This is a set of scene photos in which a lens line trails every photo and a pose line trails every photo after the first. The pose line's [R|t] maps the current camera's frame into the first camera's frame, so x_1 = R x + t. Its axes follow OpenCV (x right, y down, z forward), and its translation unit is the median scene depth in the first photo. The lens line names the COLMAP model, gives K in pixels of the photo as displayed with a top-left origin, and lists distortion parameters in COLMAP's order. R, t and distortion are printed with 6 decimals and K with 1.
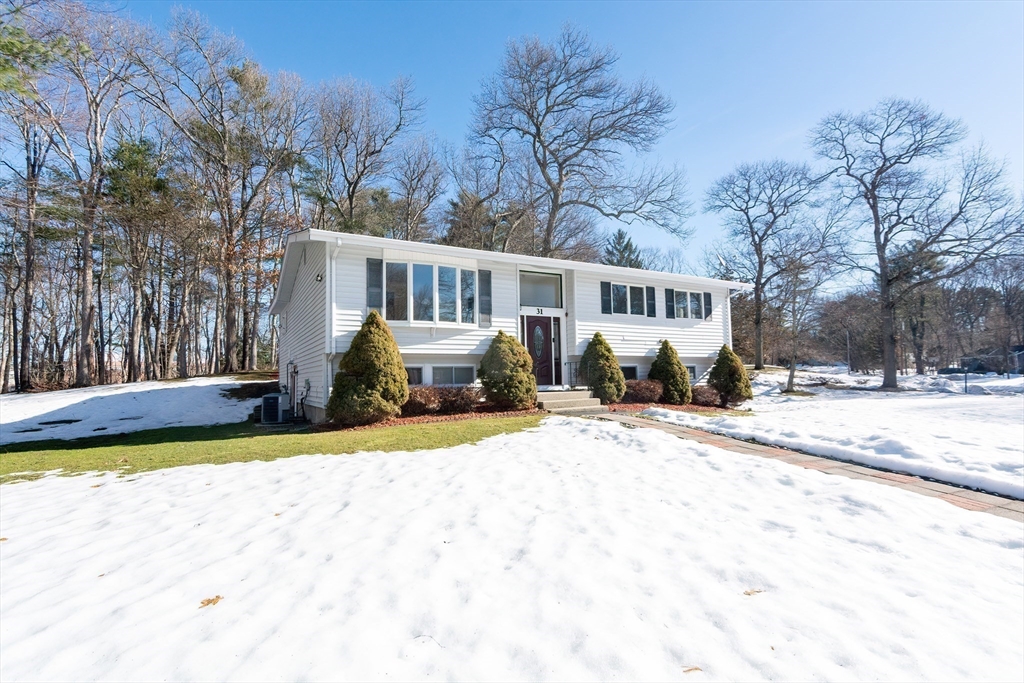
lens RADIAL K [[511.6, 0, 511.2], [0, 511.6, 337.0], [0, 0, 1]] dist [-0.002398, 0.000639]
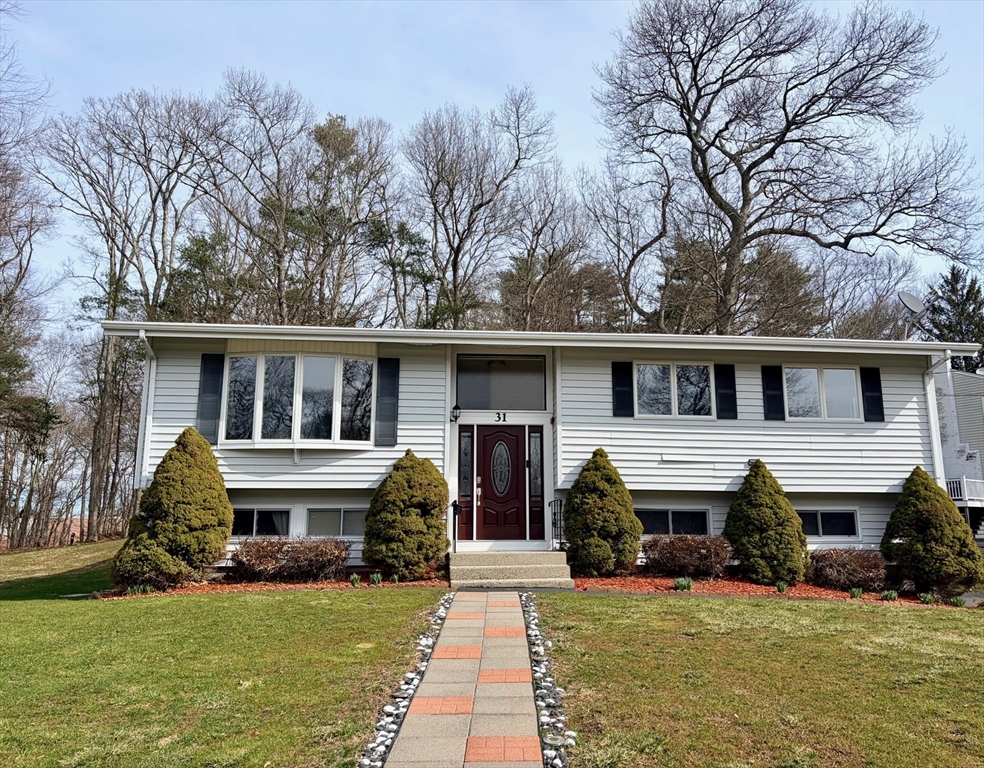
lens RADIAL K [[778.1, 0, 497.4], [0, 778.1, 377.5], [0, 0, 1]] dist [0.045903, -0.029170]
pose [[0.910830, -0.065971, -0.407477, 0.436856], [0.018222, 0.992610, -0.119973, 0.014530], [0.412380, 0.101849, 0.905301, 0.151291]]
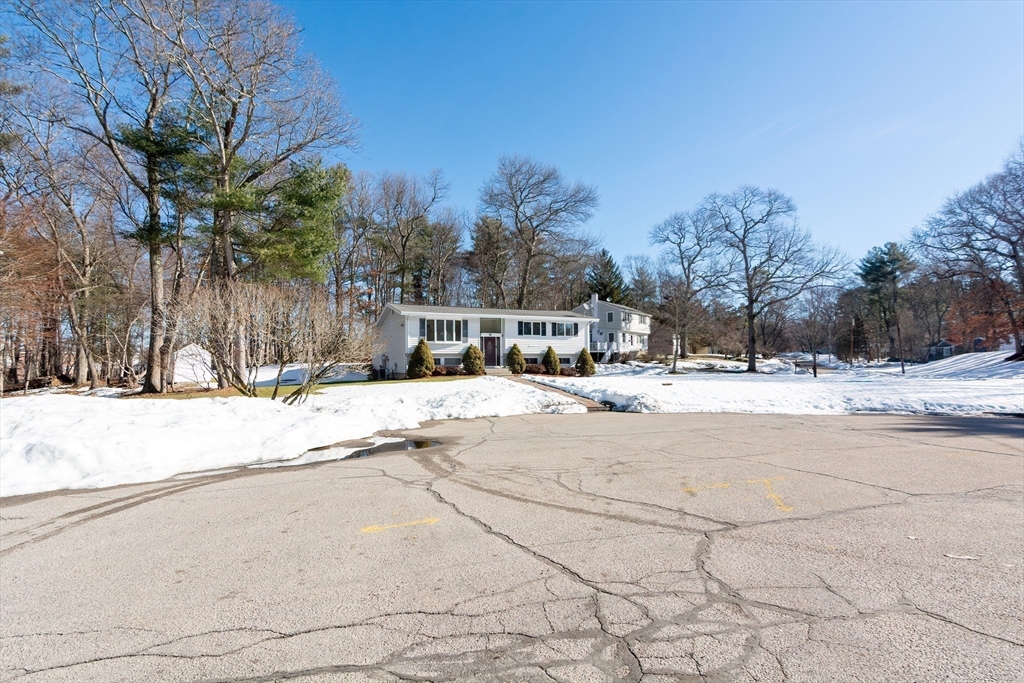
lens RADIAL K [[511.6, 0, 507.3], [0, 511.6, 342.0], [0, 0, 1]] dist [-0.002398, 0.000639]
pose [[0.996557, 0.005404, -0.082728, 0.333684], [-0.001987, 0.999144, 0.041331, -0.115780], [0.082881, -0.041025, 0.995715, -1.368291]]
